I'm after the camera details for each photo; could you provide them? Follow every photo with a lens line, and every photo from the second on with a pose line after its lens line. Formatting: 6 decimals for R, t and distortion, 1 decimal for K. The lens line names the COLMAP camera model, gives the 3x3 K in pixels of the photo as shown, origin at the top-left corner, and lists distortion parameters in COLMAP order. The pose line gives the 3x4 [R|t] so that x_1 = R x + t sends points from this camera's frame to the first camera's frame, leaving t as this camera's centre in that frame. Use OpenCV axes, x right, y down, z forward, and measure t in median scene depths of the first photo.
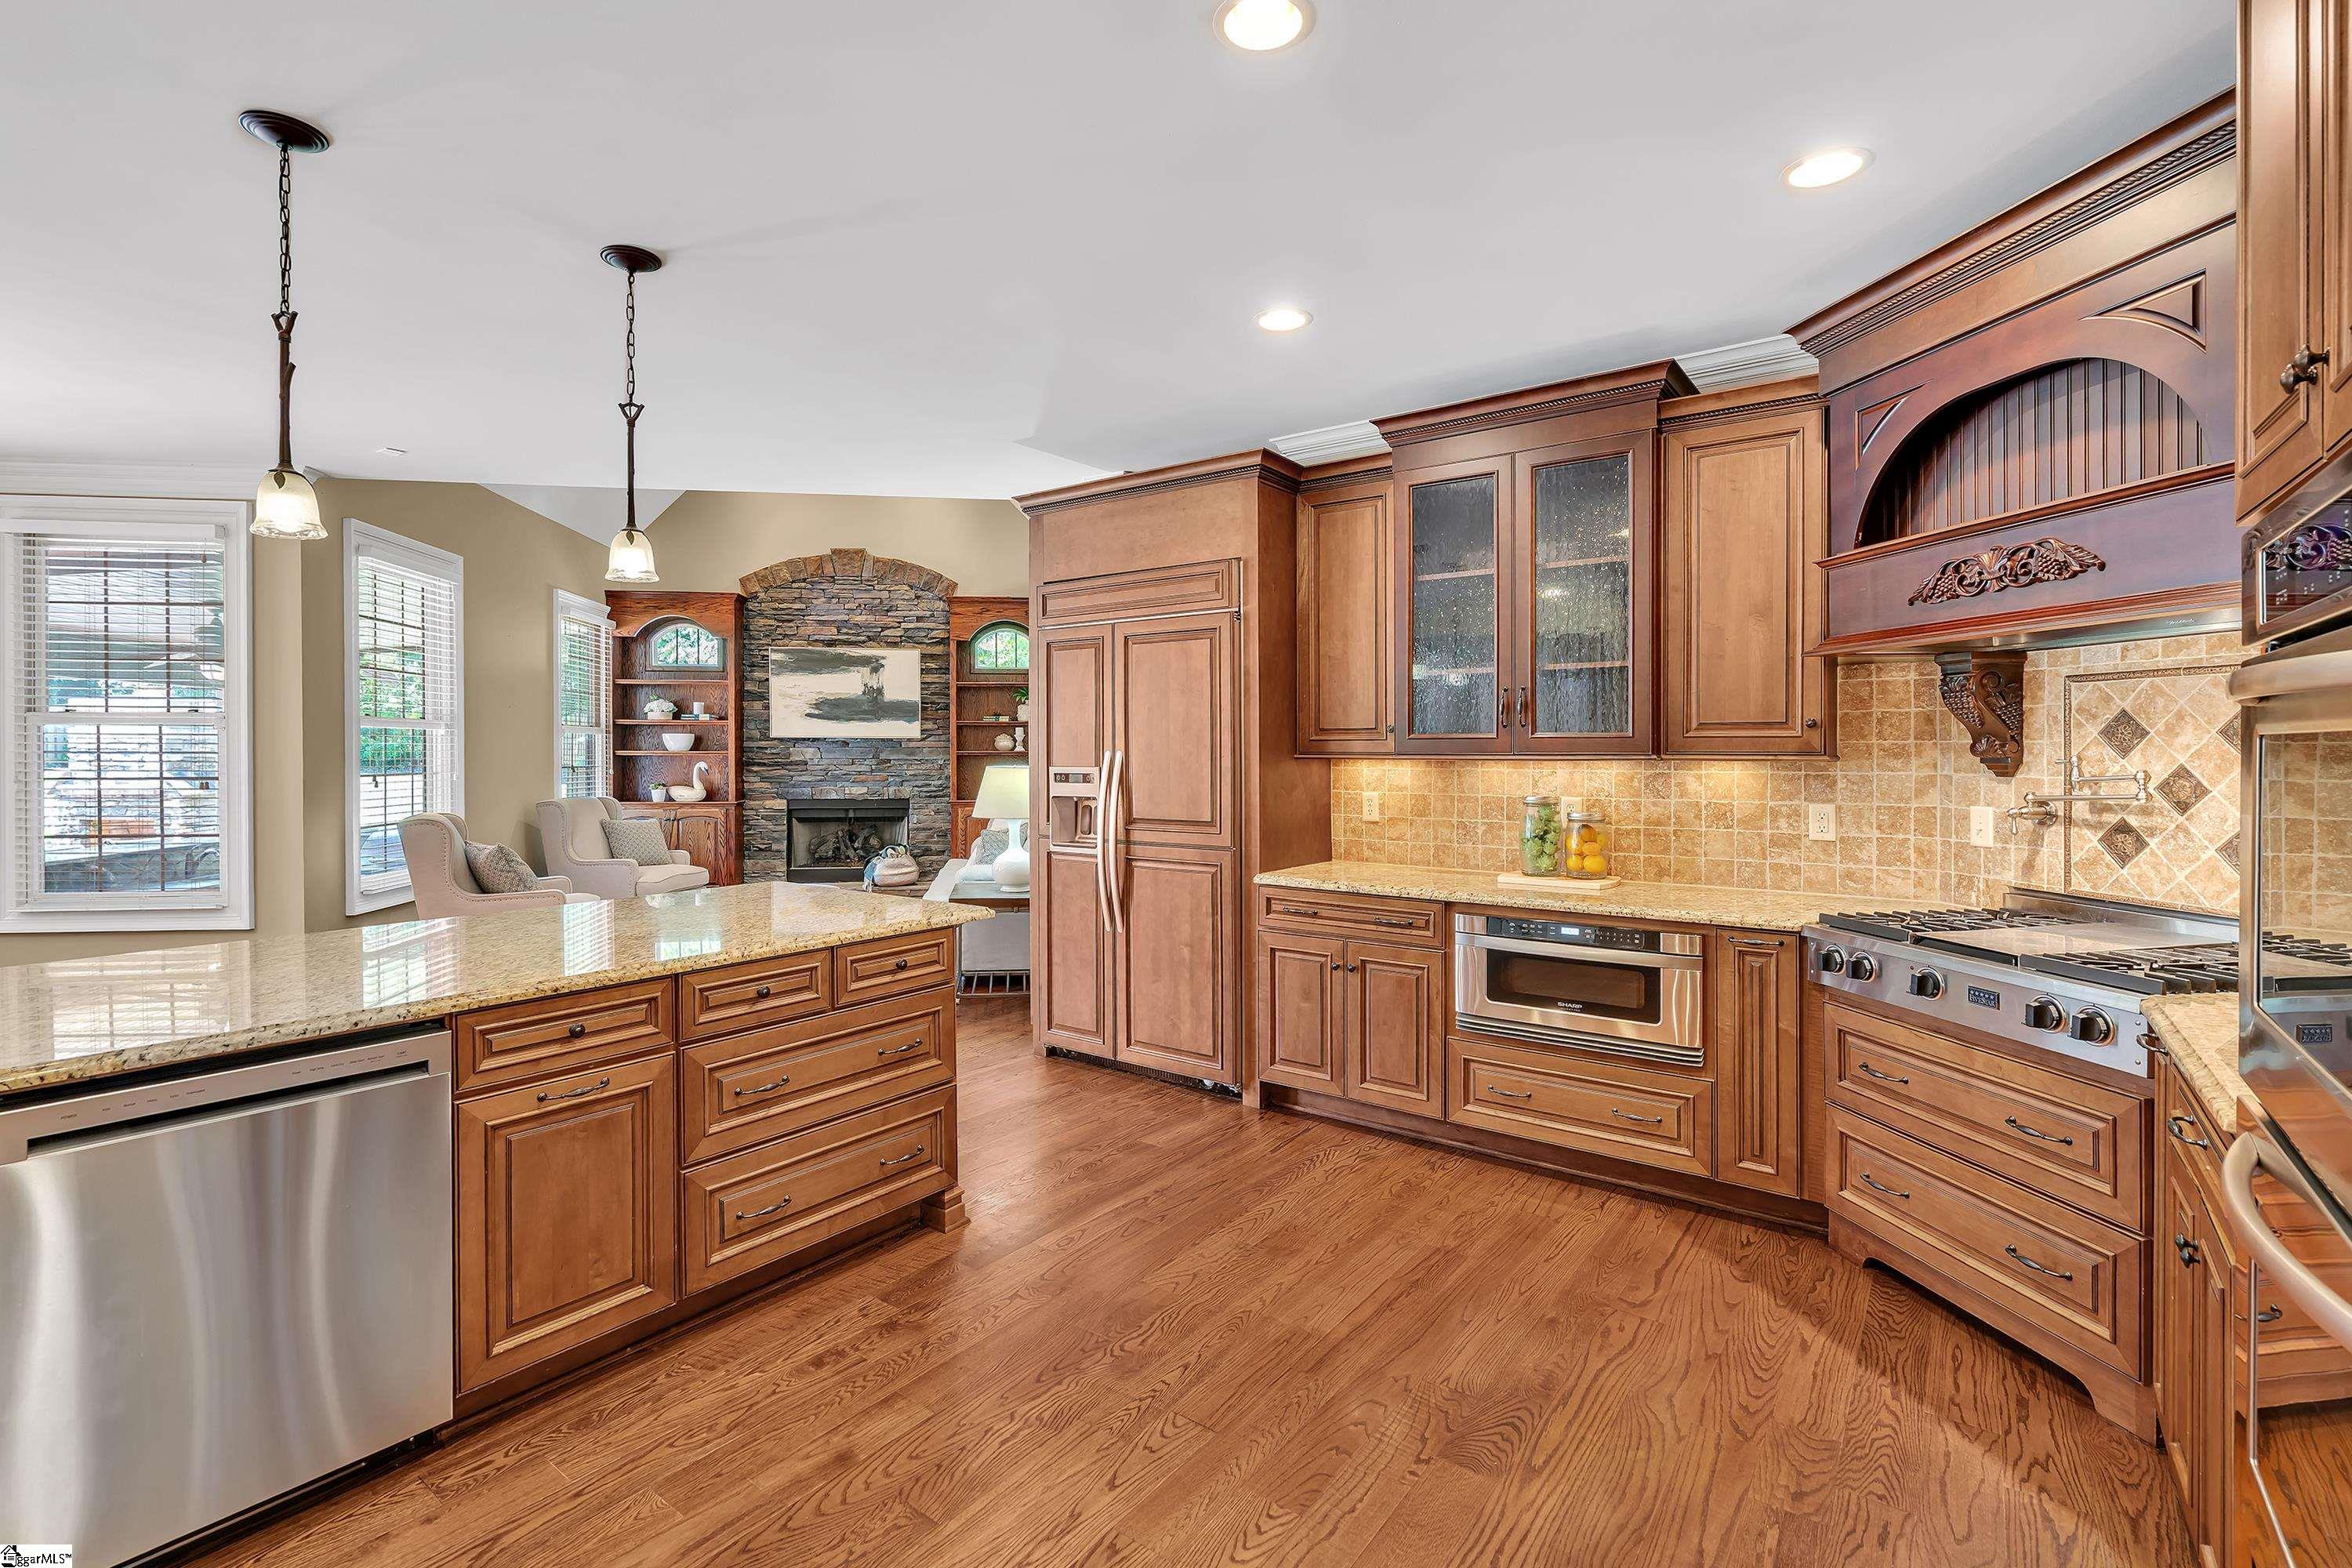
lens RADIAL K [[1072.4, 0, 1162.9], [0, 1072.4, 768.7], [0, 0, 1]] dist [0.002775, 0.000315]
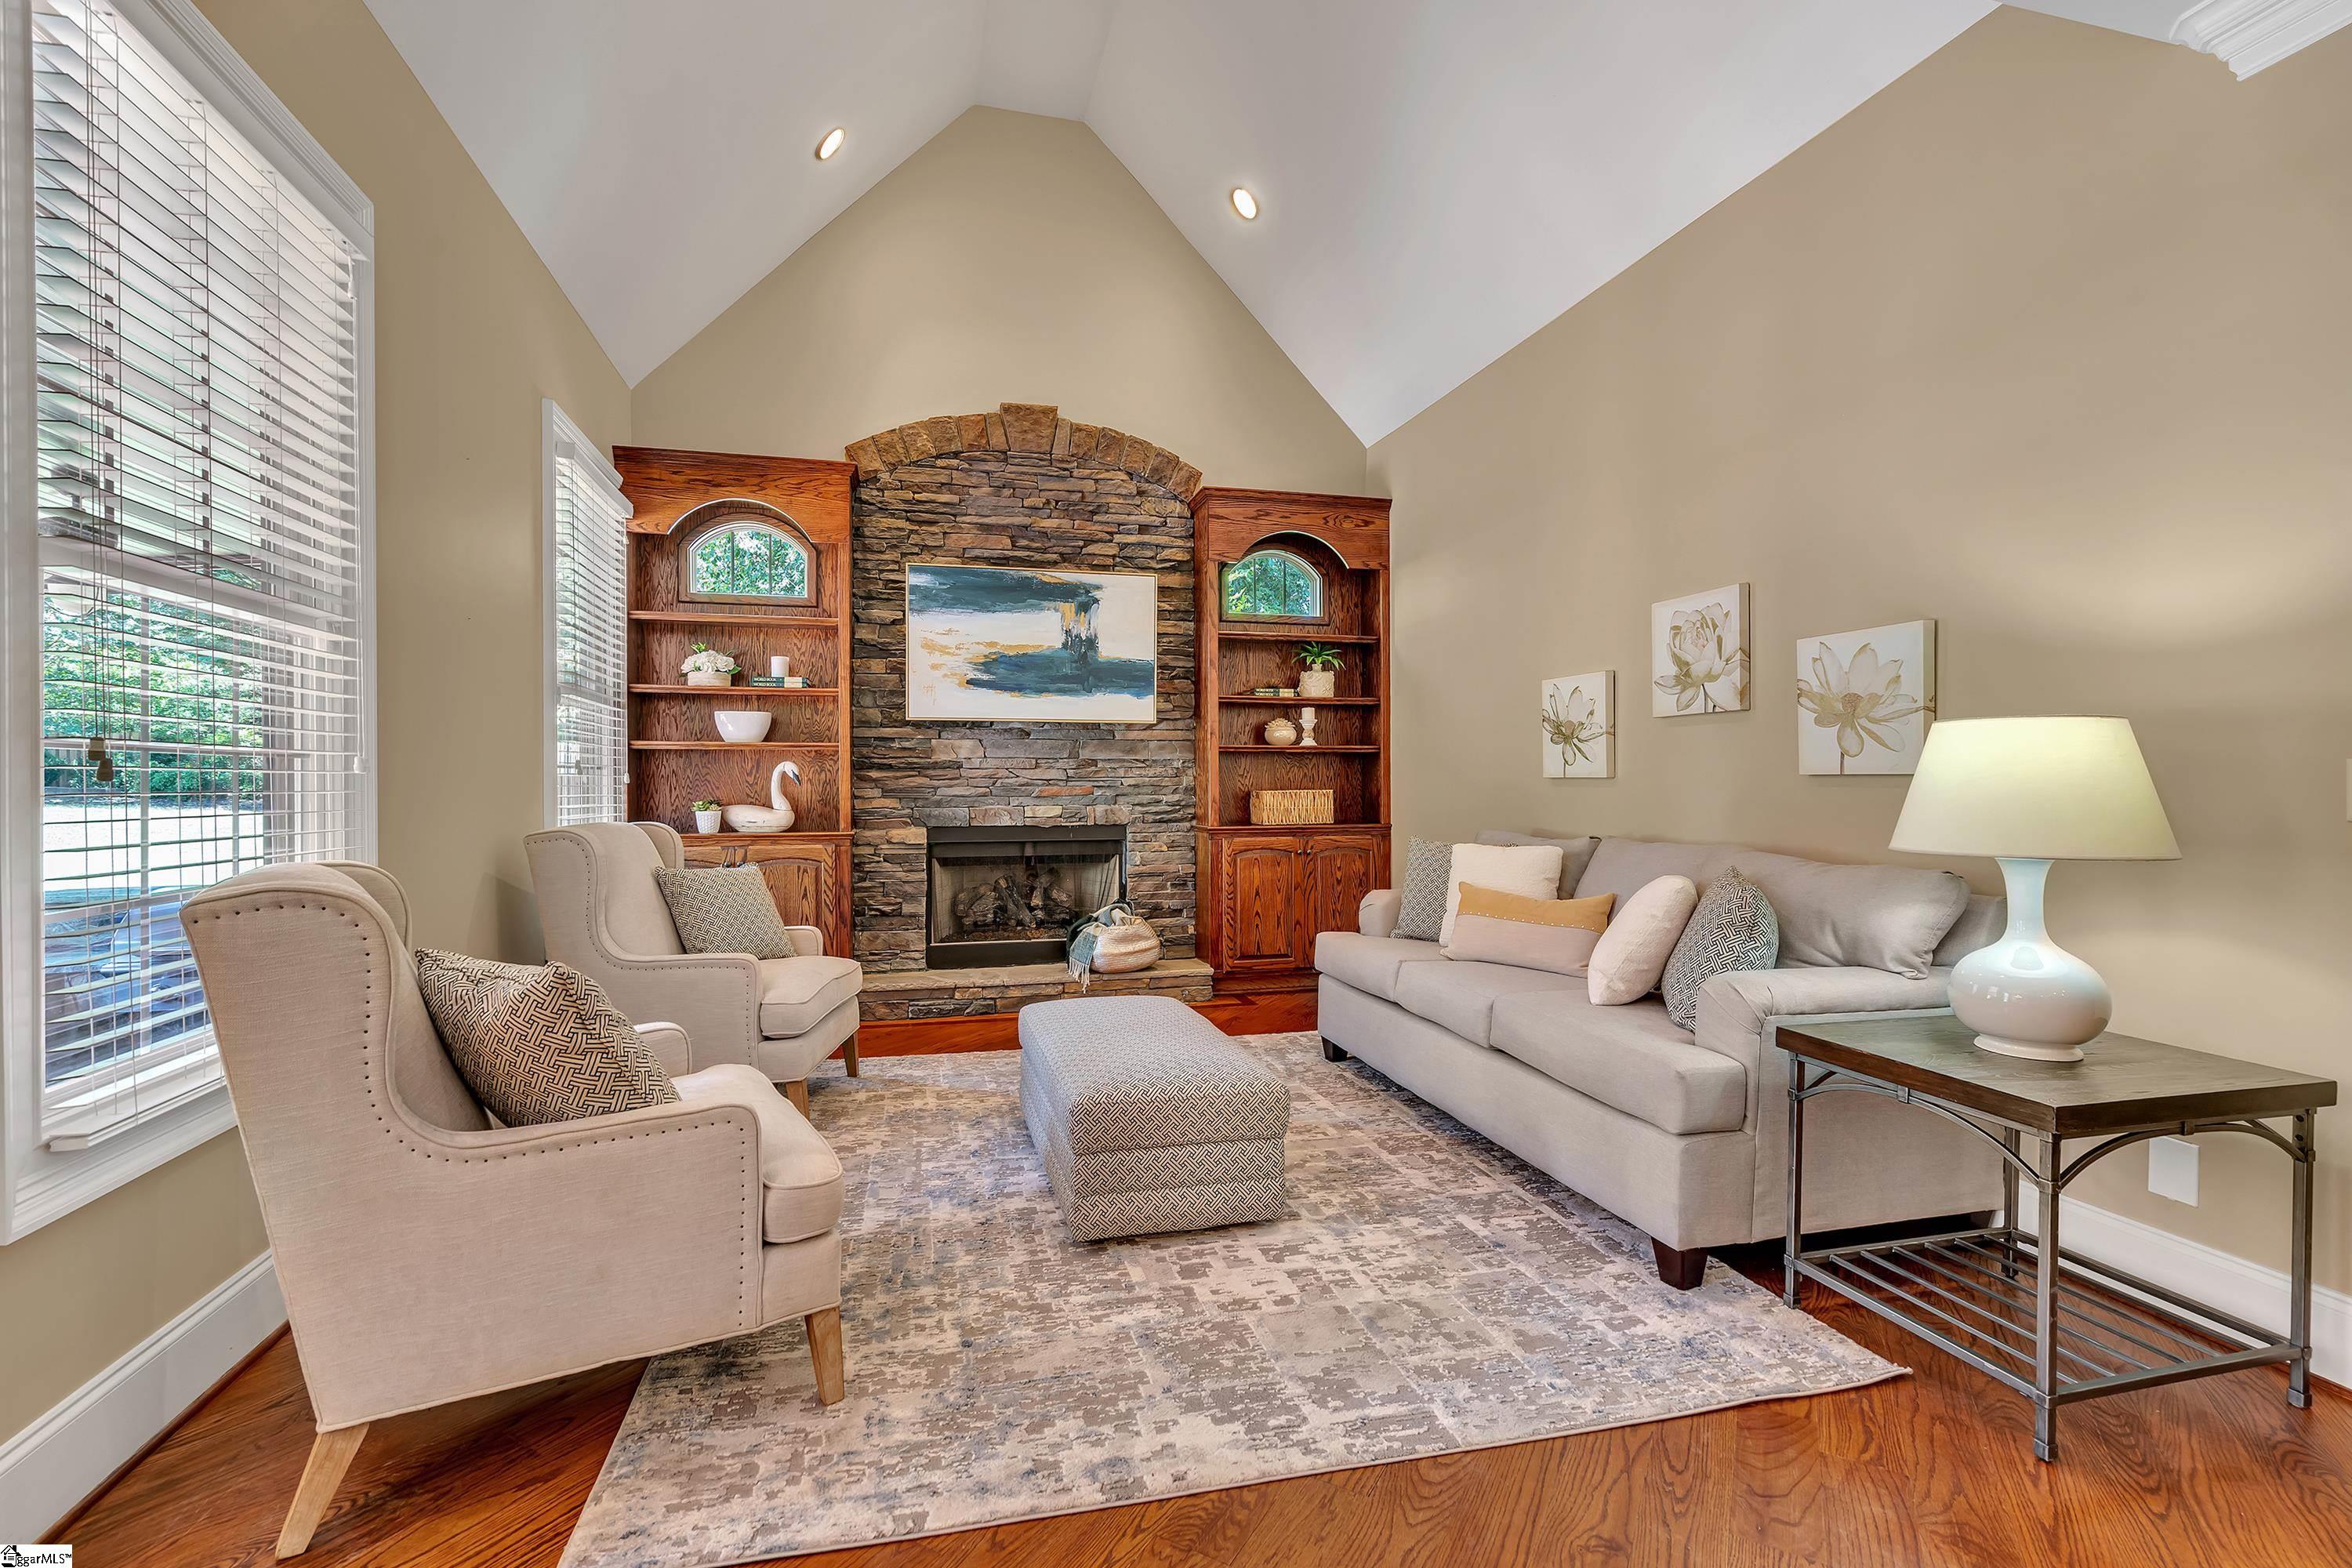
lens RADIAL K [[1072.4, 0, 1187.9], [0, 1072.4, 792.7], [0, 0, 1]] dist [0.002775, 0.000315]
pose [[0.991822, -0.003068, 0.127595, -0.286512], [0.003904, 0.999973, -0.006305, 0.014260], [-0.127573, 0.006752, 0.991806, 0.403866]]
